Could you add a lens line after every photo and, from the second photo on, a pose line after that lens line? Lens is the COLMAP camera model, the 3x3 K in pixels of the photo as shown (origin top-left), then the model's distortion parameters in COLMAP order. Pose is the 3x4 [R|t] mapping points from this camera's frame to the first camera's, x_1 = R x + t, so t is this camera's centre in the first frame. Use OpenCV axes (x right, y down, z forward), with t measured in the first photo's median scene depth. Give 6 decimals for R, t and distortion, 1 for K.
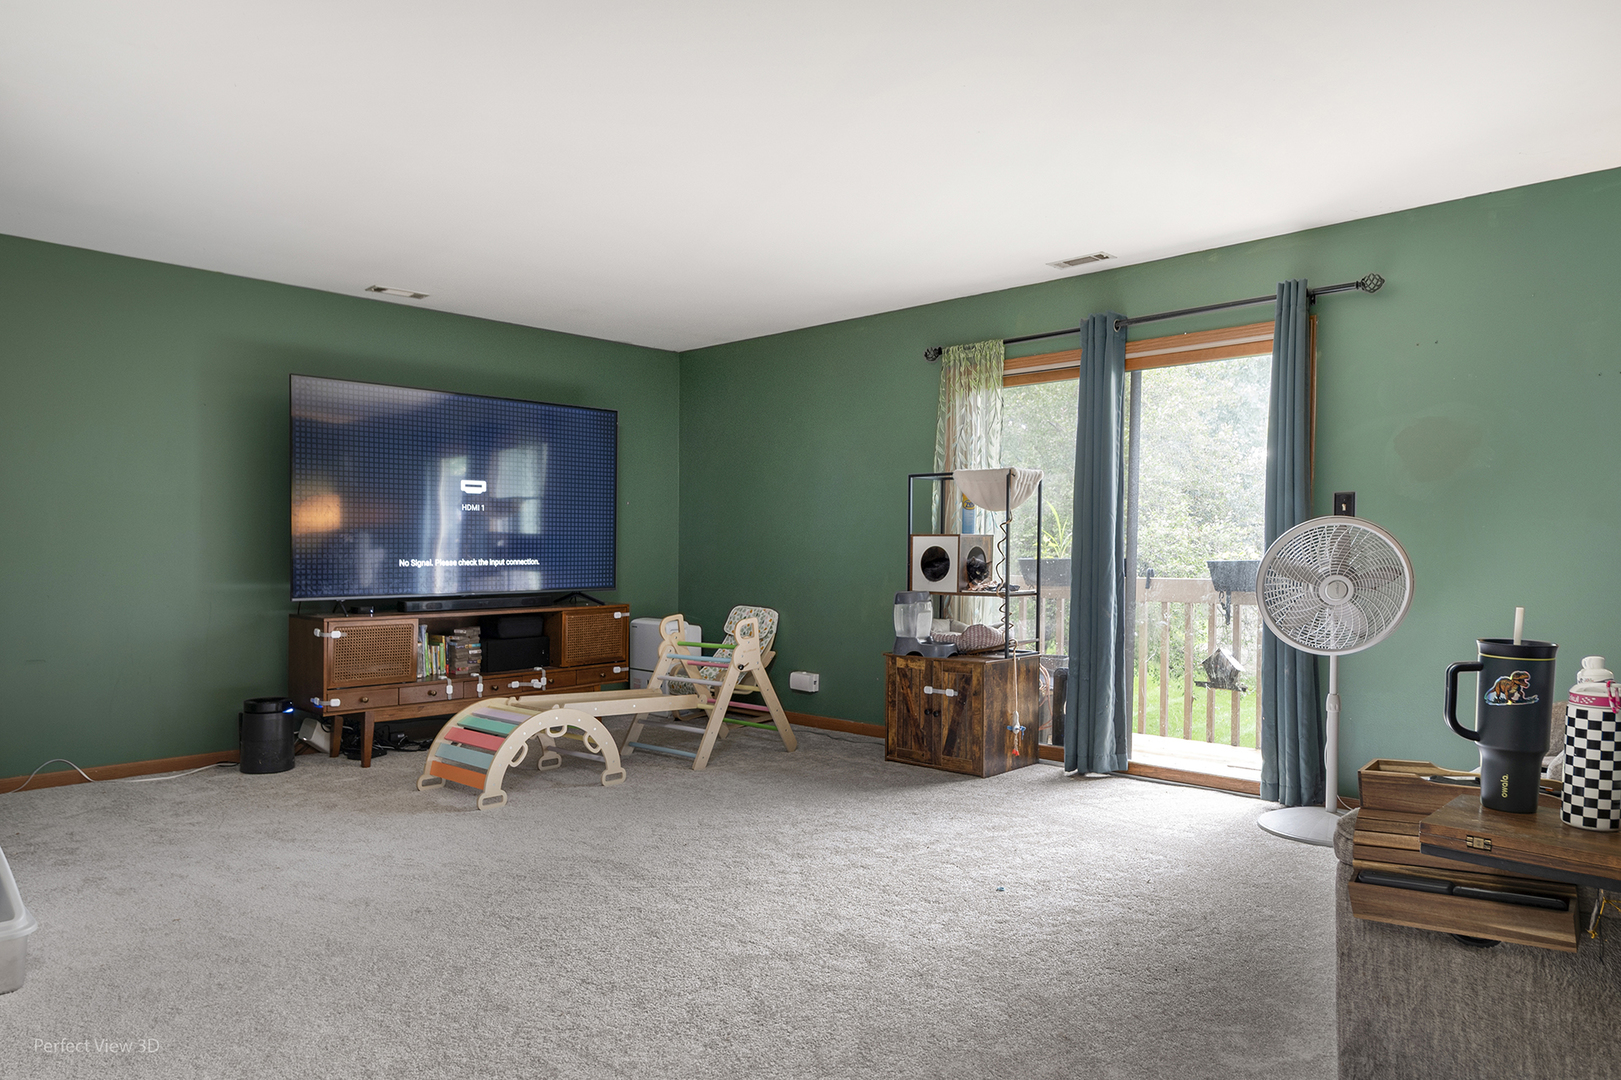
lens RADIAL K [[1043.1, 0, 805.3], [0, 1043.1, 553.3], [0, 0, 1]] dist [0.005789, 0.000292]
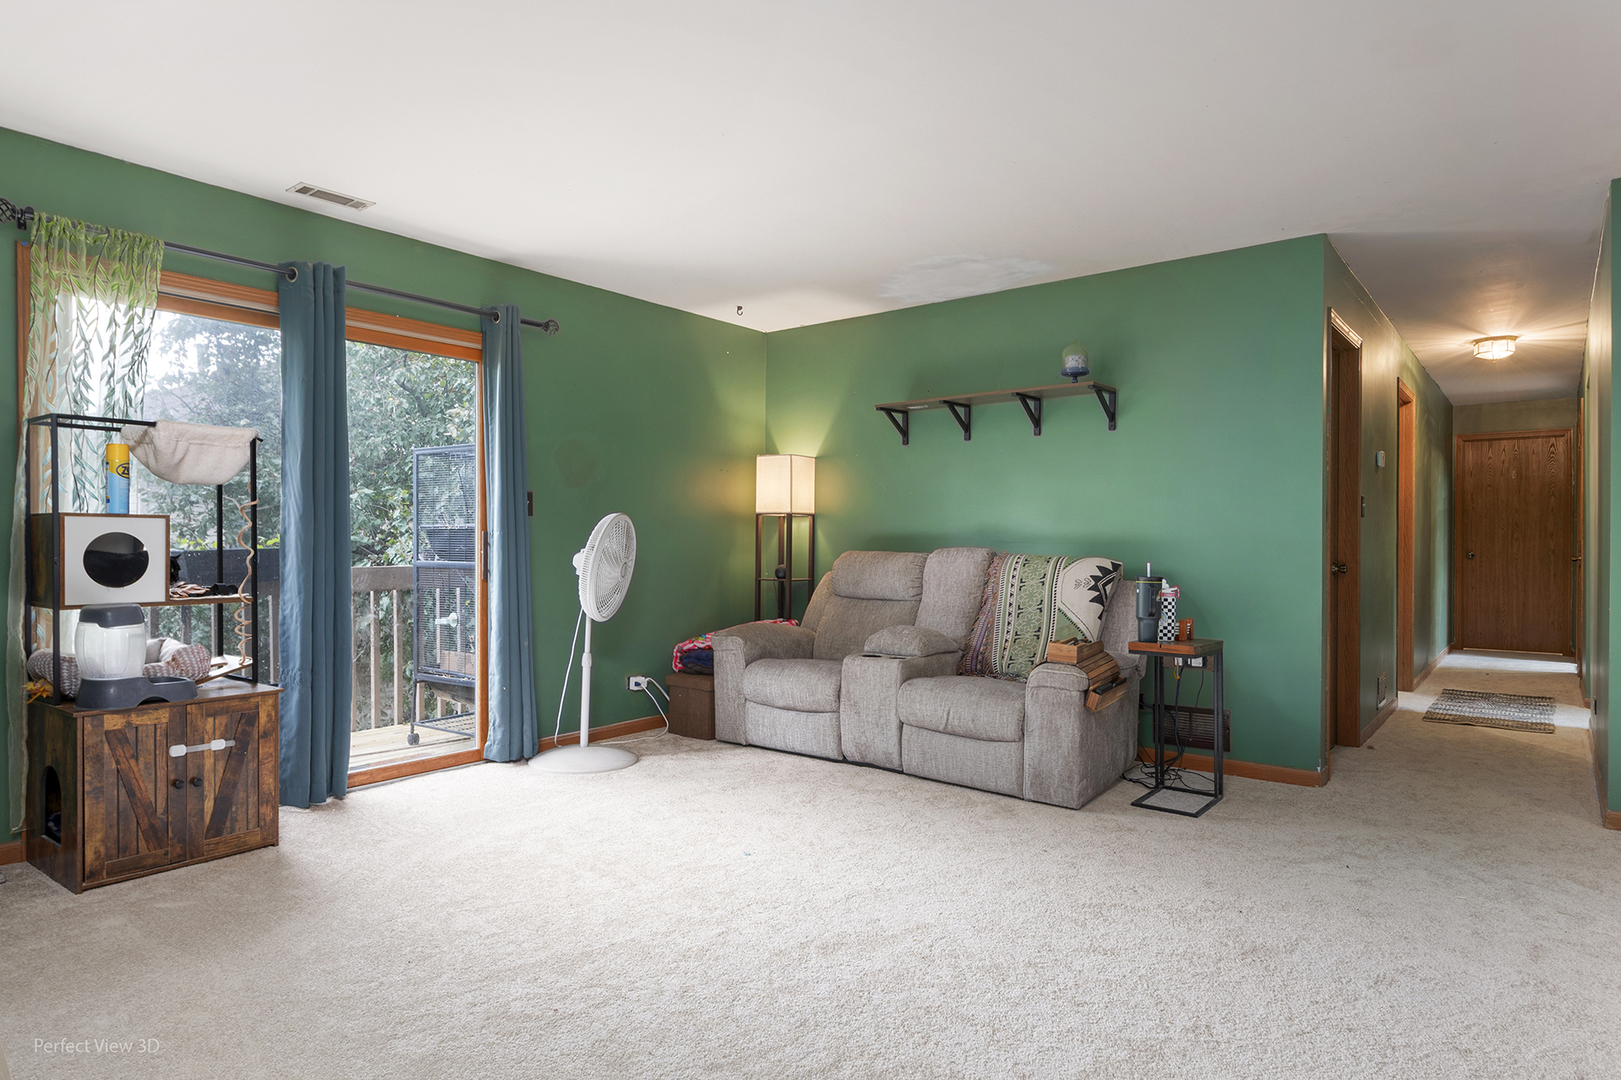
lens RADIAL K [[951.8, 0, 801.3], [0, 951.8, 547.3], [0, 0, 1]] dist [-0.005131, -0.001417]
pose [[-0.124693, -0.014227, 0.992093, -0.529592], [-0.008718, 0.999874, 0.013243, -0.008595], [-0.992157, -0.006998, -0.124801, 0.696336]]
